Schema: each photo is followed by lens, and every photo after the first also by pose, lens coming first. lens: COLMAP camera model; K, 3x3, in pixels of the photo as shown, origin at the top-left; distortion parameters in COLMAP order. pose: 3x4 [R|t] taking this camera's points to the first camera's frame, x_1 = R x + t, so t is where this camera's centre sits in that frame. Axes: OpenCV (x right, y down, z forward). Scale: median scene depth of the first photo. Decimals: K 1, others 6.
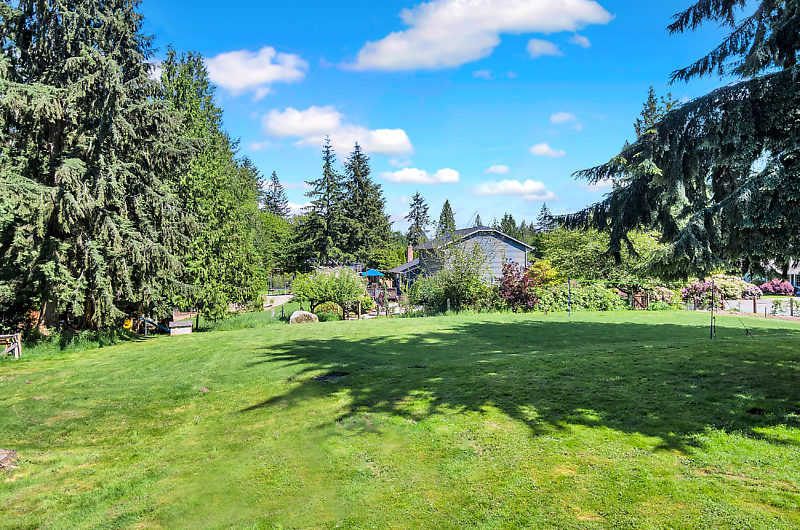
lens RADIAL K [[511.0, 0, 400.1], [0, 511.0, 265.5], [0, 0, 1]] dist [-0.005458, -0.007182]
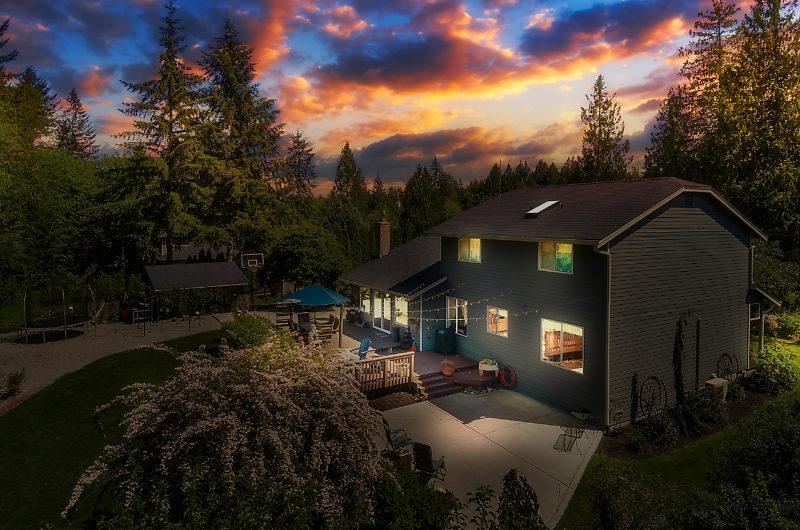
lens RADIAL K [[511.0, 0, 397.7], [0, 511.0, 226.4], [0, 0, 1]] dist [-0.005458, -0.007182]
pose [[0.954156, 0.001715, 0.299304, -0.076707], [-0.004576, 0.999950, 0.008855, -0.027938], [-0.299274, -0.009819, 0.954117, 0.440883]]
